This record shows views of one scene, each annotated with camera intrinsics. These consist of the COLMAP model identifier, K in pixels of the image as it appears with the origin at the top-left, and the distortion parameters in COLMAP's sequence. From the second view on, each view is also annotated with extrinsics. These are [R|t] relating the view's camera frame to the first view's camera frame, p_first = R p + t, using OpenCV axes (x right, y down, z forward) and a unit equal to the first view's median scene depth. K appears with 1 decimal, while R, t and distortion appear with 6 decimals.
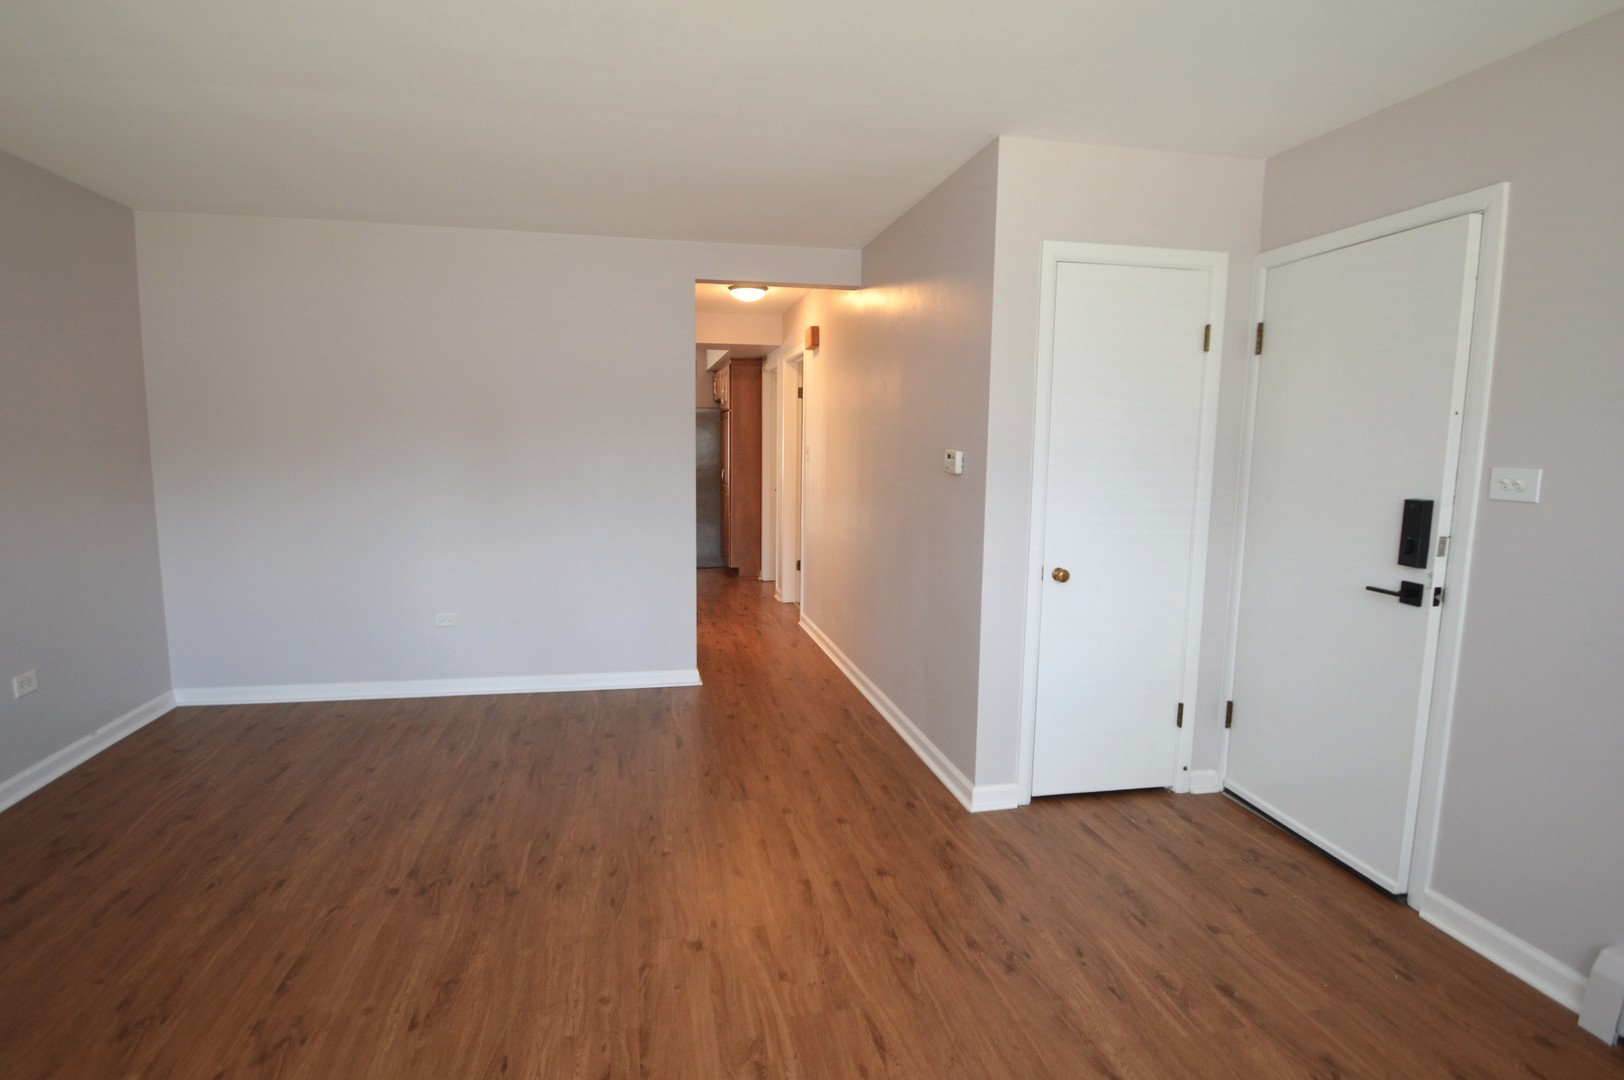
lens RADIAL K [[830.8, 0, 805.3], [0, 830.8, 548.2], [0, 0, 1]] dist [0.001860, -0.016809]
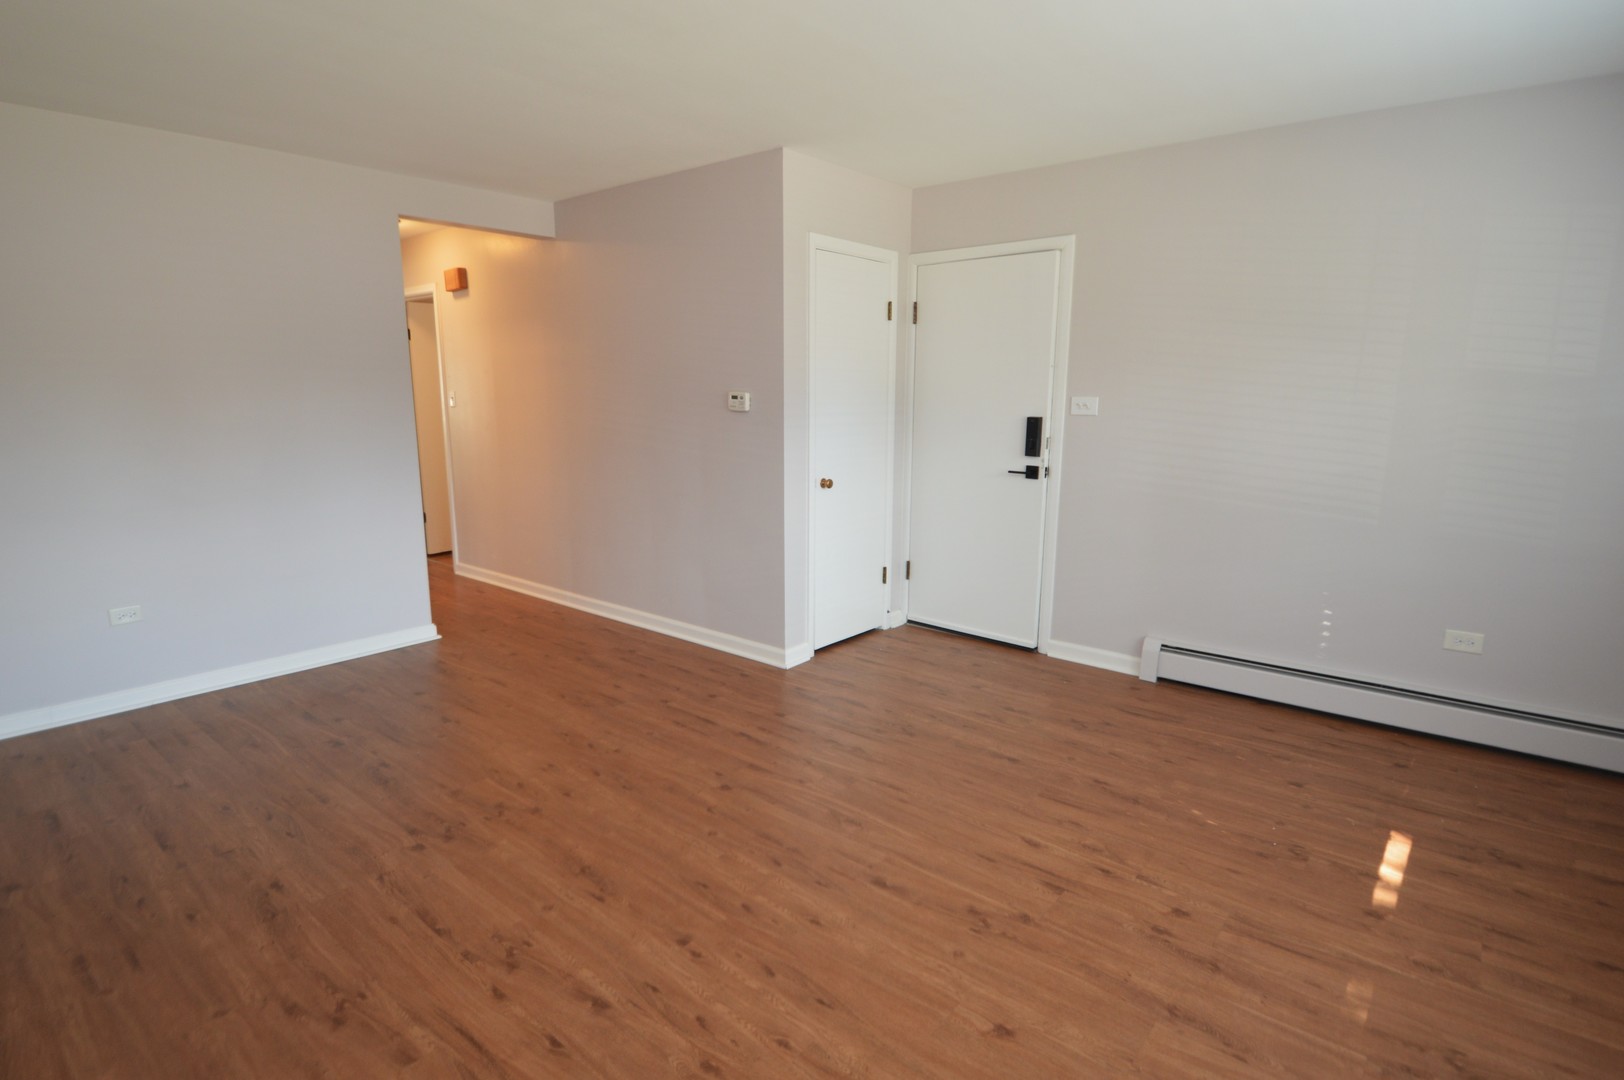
lens RADIAL K [[830.8, 0, 805.3], [0, 830.8, 548.2], [0, 0, 1]] dist [0.001860, -0.016809]
pose [[0.780216, -0.129576, 0.611941, -0.596576], [0.087310, 0.991291, 0.098582, 0.000200], [-0.619386, -0.023487, 0.784735, -0.052747]]
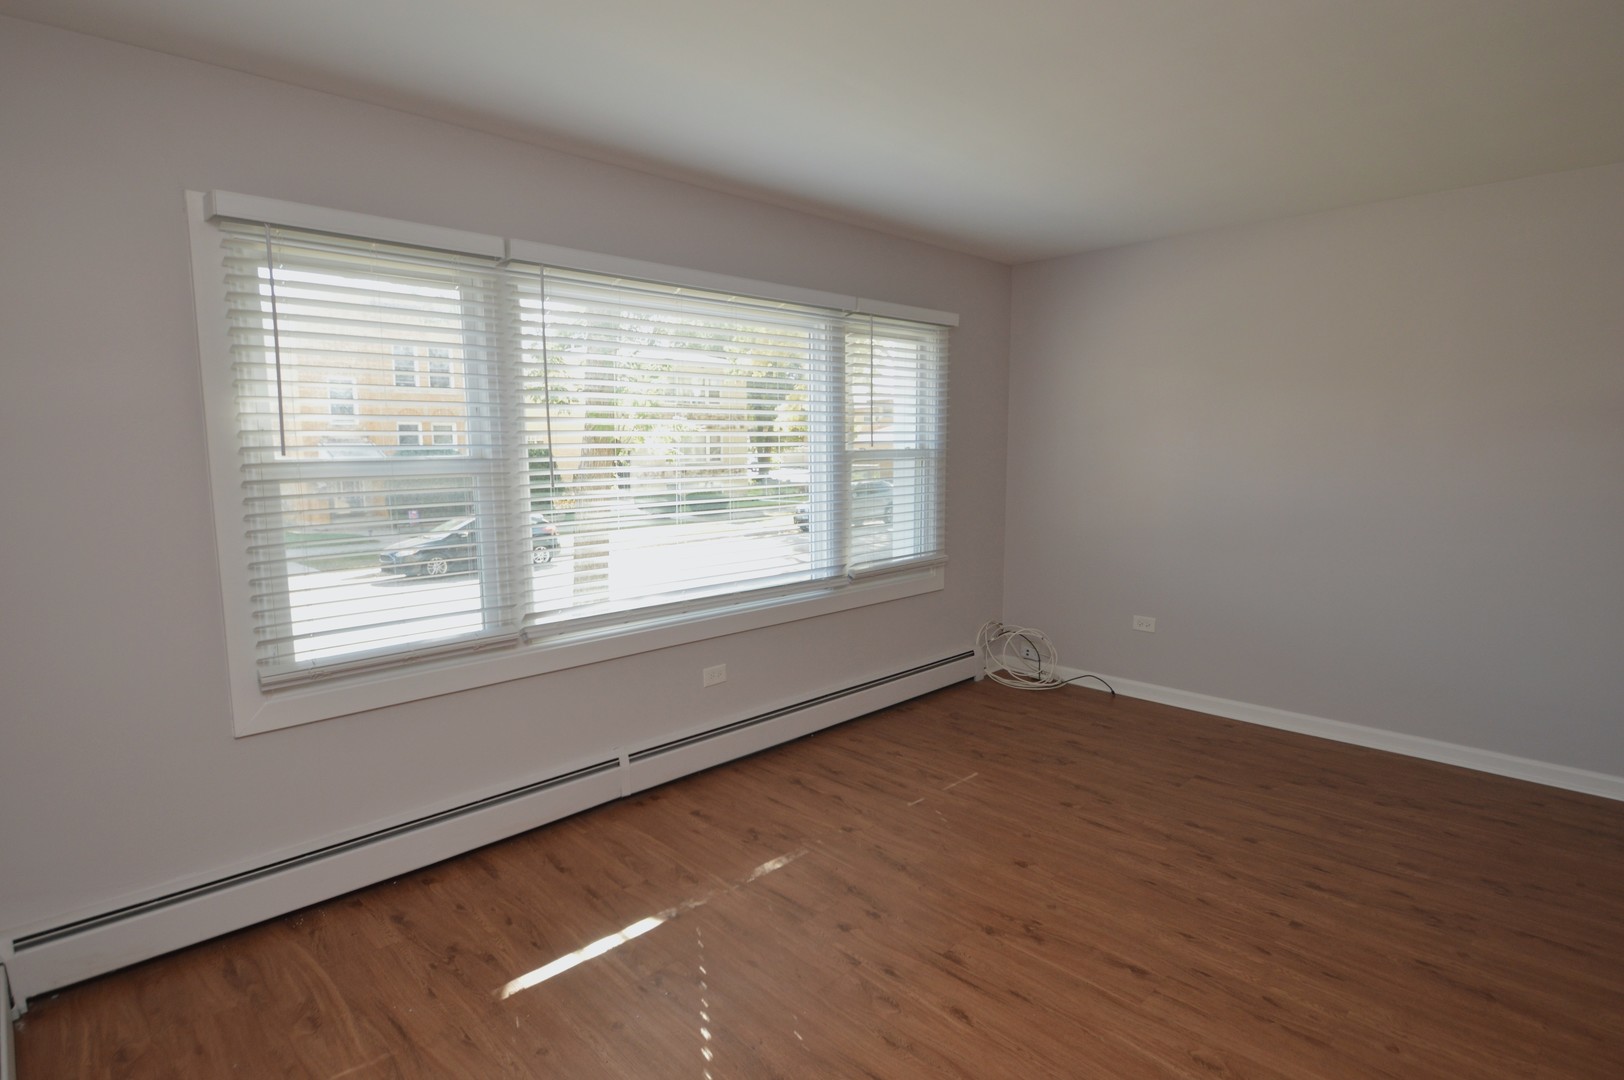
lens RADIAL K [[830.8, 0, 805.3], [0, 830.8, 548.2], [0, 0, 1]] dist [0.001860, -0.016809]
pose [[-0.838082, 0.064939, -0.541666, 0.541292], [-0.069981, 0.971890, 0.224793, -0.115925], [0.541038, 0.226301, -0.809979, 0.880771]]
